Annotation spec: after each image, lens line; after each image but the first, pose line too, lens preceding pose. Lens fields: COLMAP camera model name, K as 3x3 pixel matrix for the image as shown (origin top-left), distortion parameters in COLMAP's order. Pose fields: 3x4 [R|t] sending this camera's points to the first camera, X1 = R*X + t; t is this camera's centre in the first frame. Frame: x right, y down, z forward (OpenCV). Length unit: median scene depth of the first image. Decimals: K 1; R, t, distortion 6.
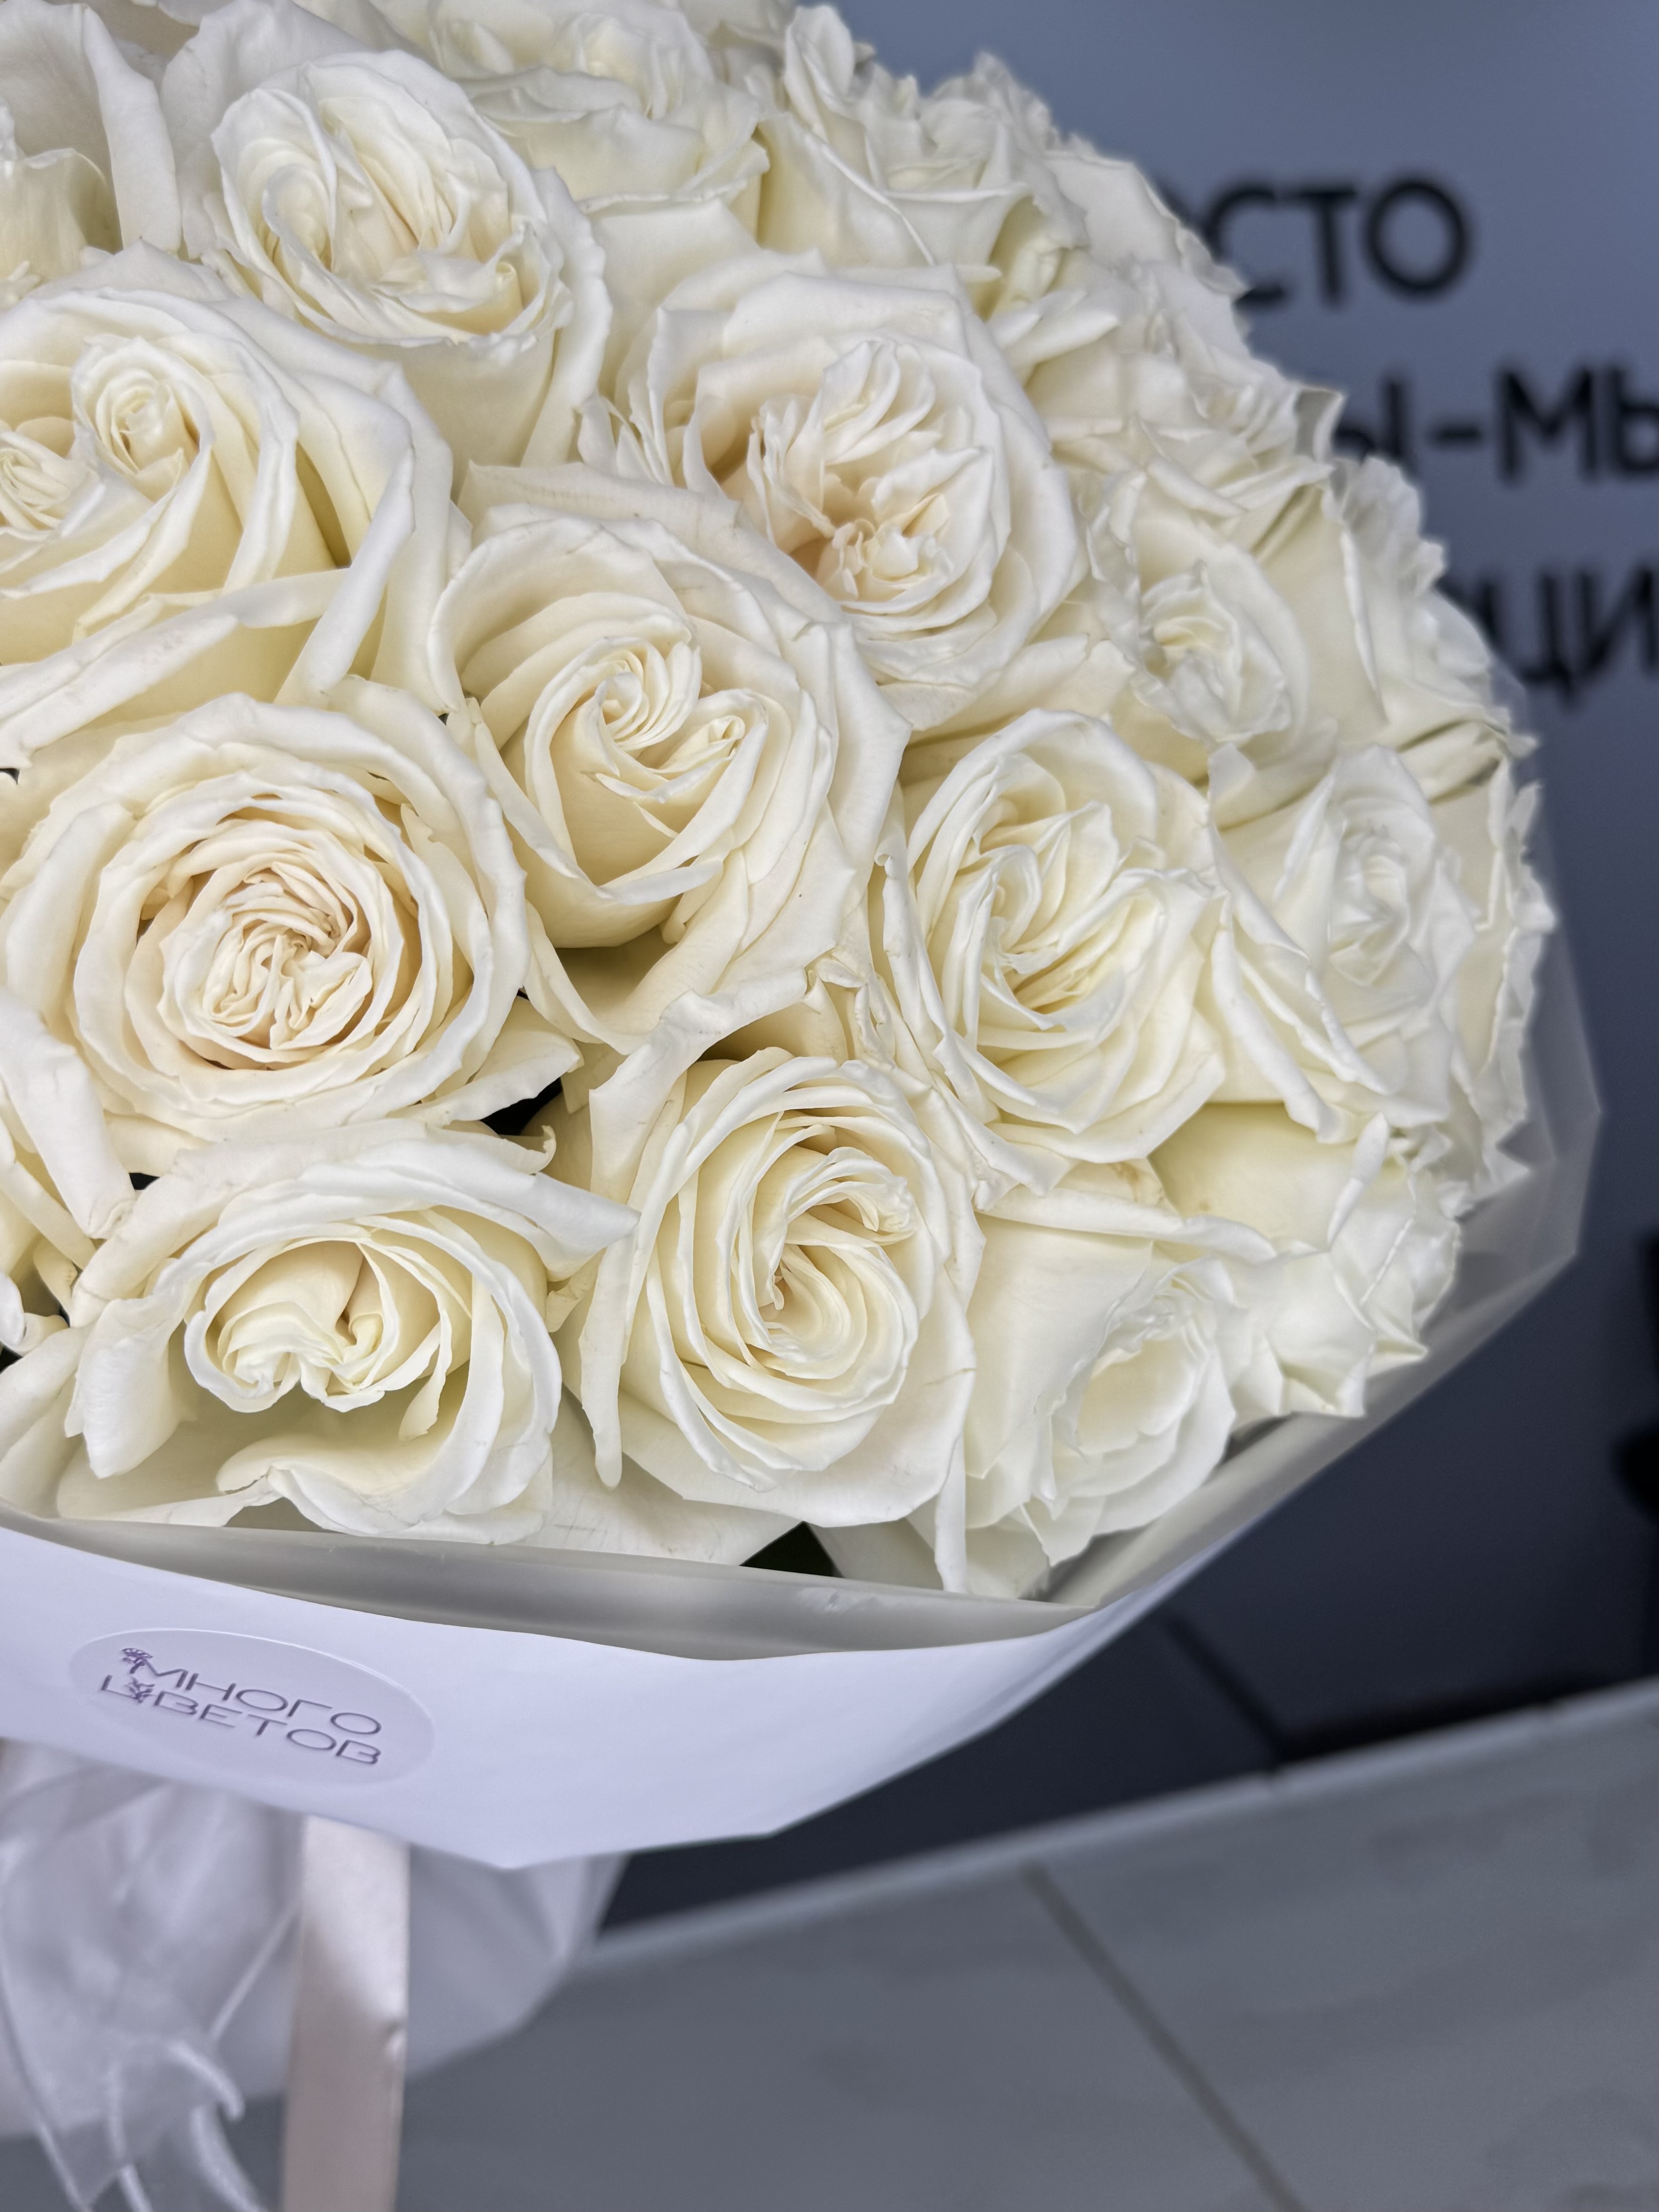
lens RADIAL K [[1716.7, 0, 829.5], [0, 1716.7, 1106.0], [0, 0, 1]] dist [0.098615, -0.258406]
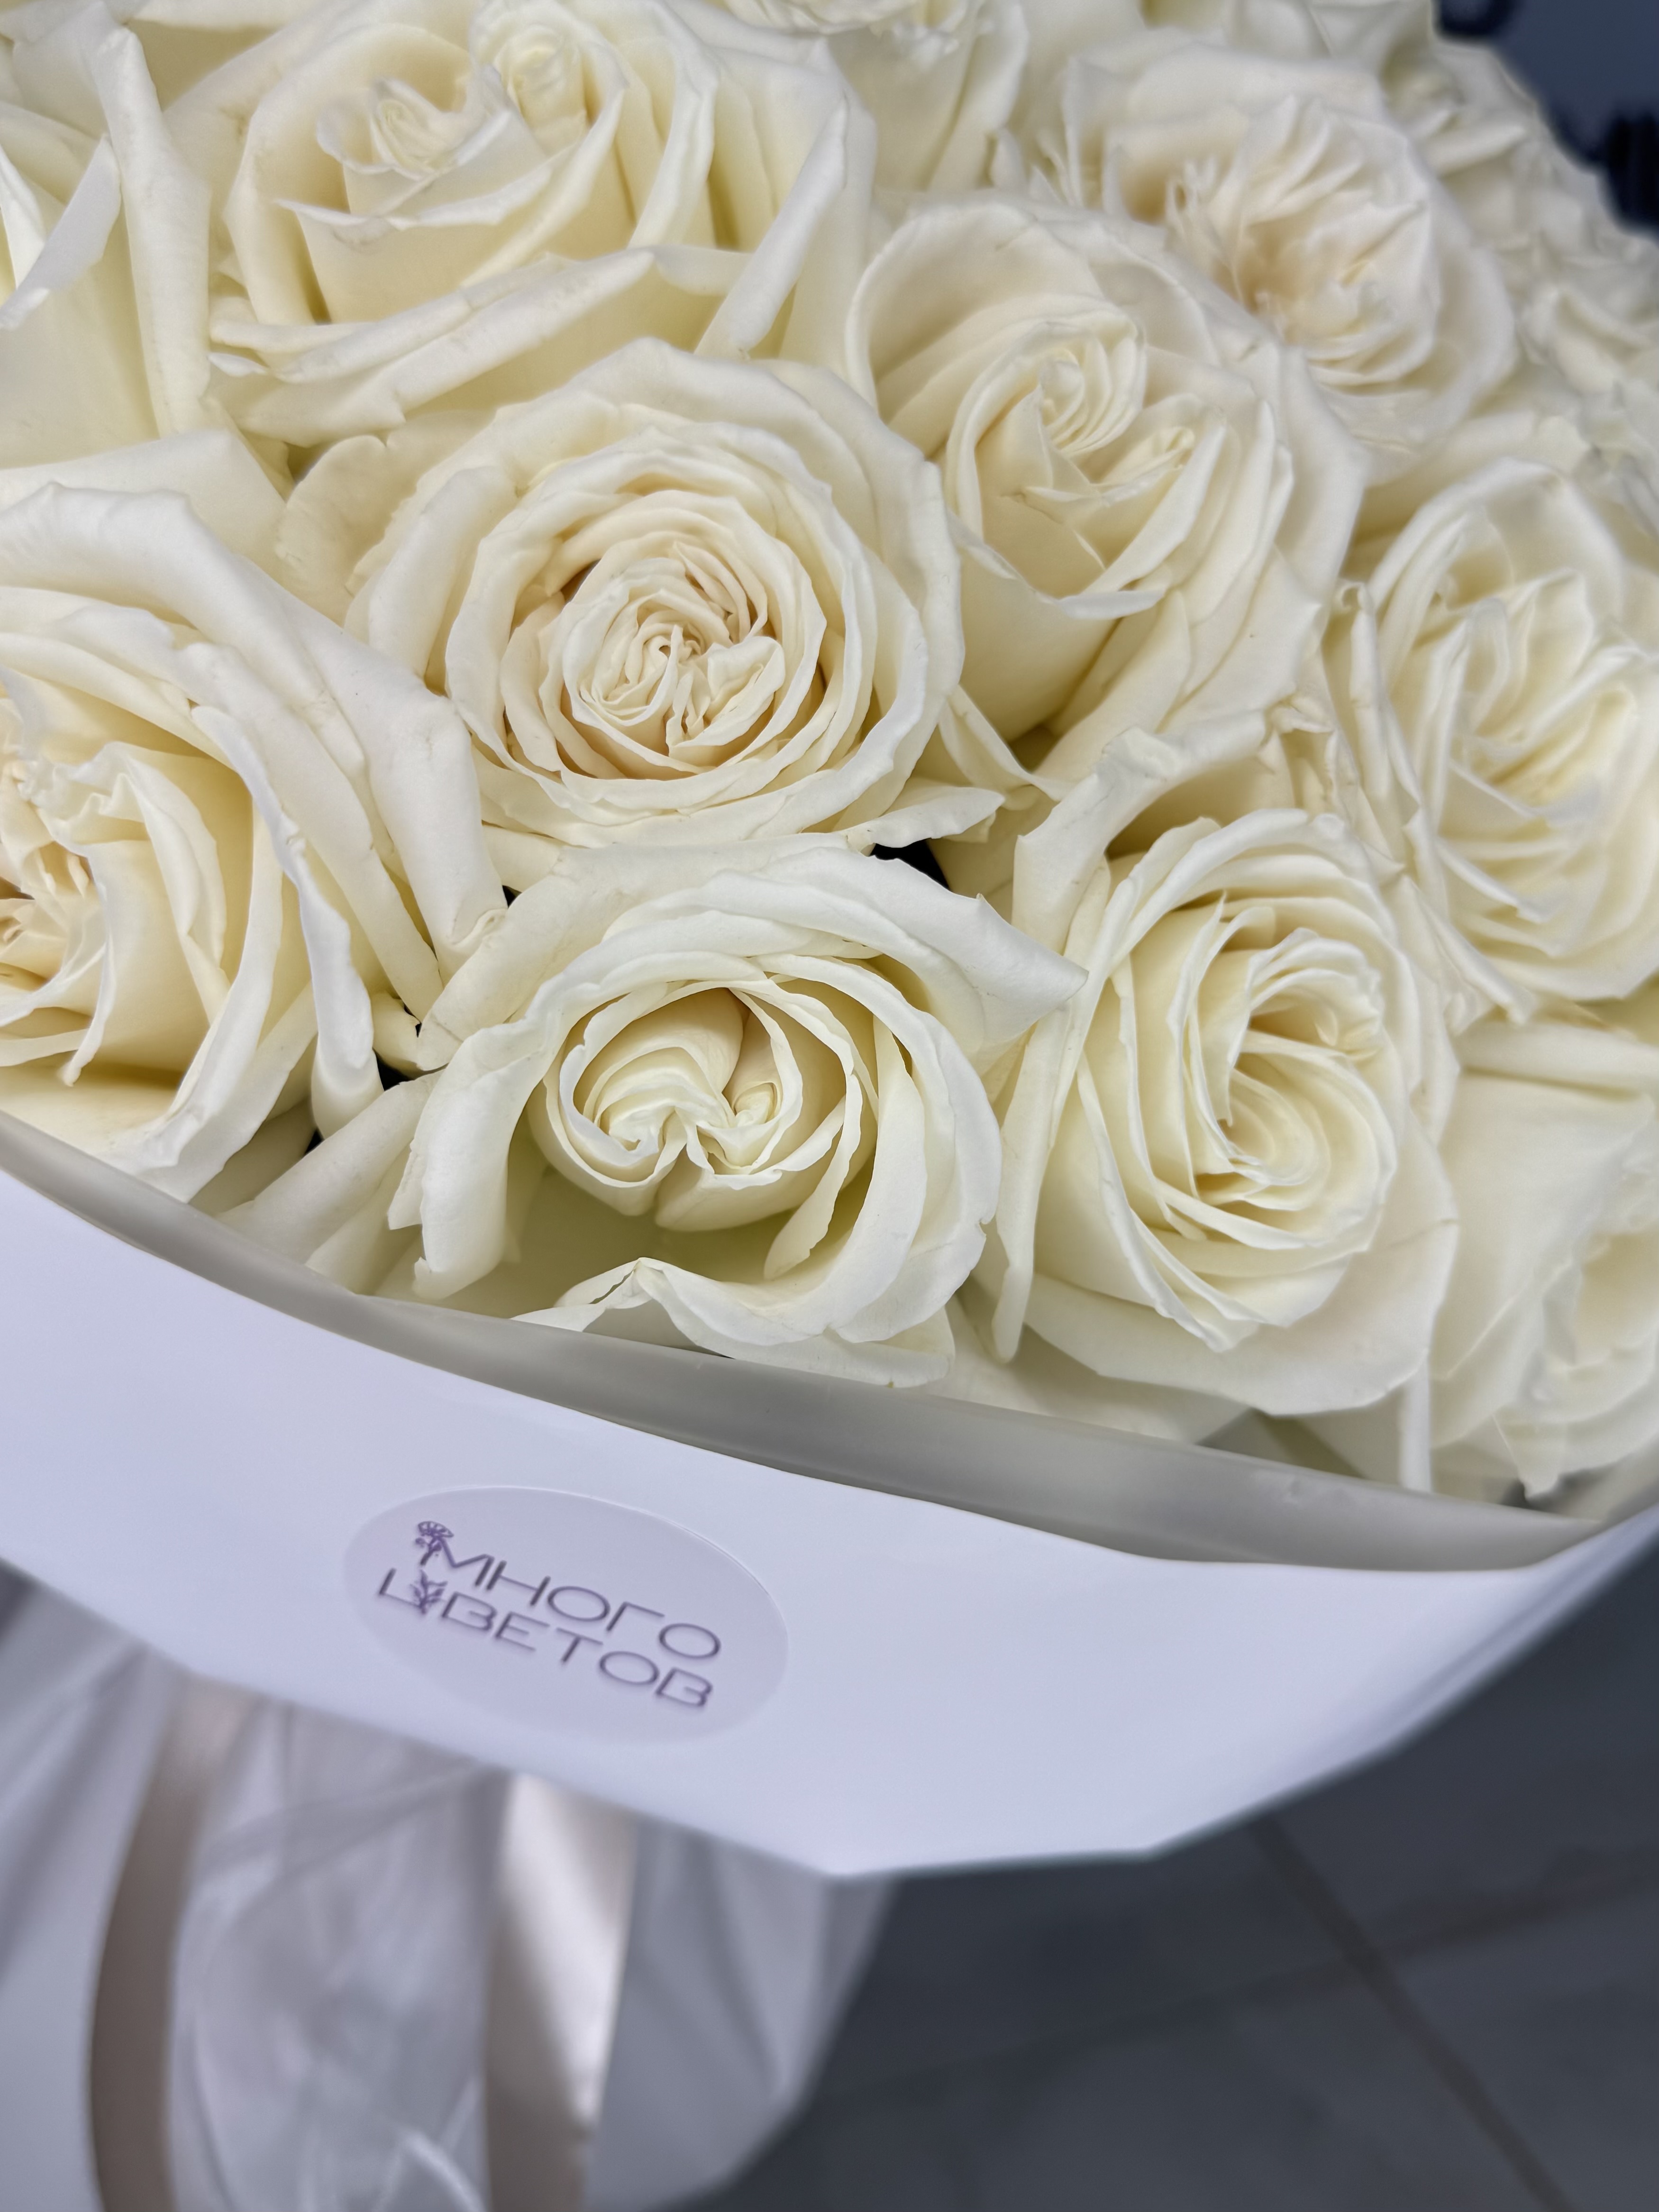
lens RADIAL K [[1716.6, 0, 829.5], [0, 1716.6, 1106.0], [0, 0, 1]] dist [0.098615, -0.258406]
pose [[0.999098, 0.014745, -0.039819, -0.191678], [-0.020086, 0.990330, -0.137270, 0.232356], [0.037409, 0.137946, 0.989733, 0.183947]]
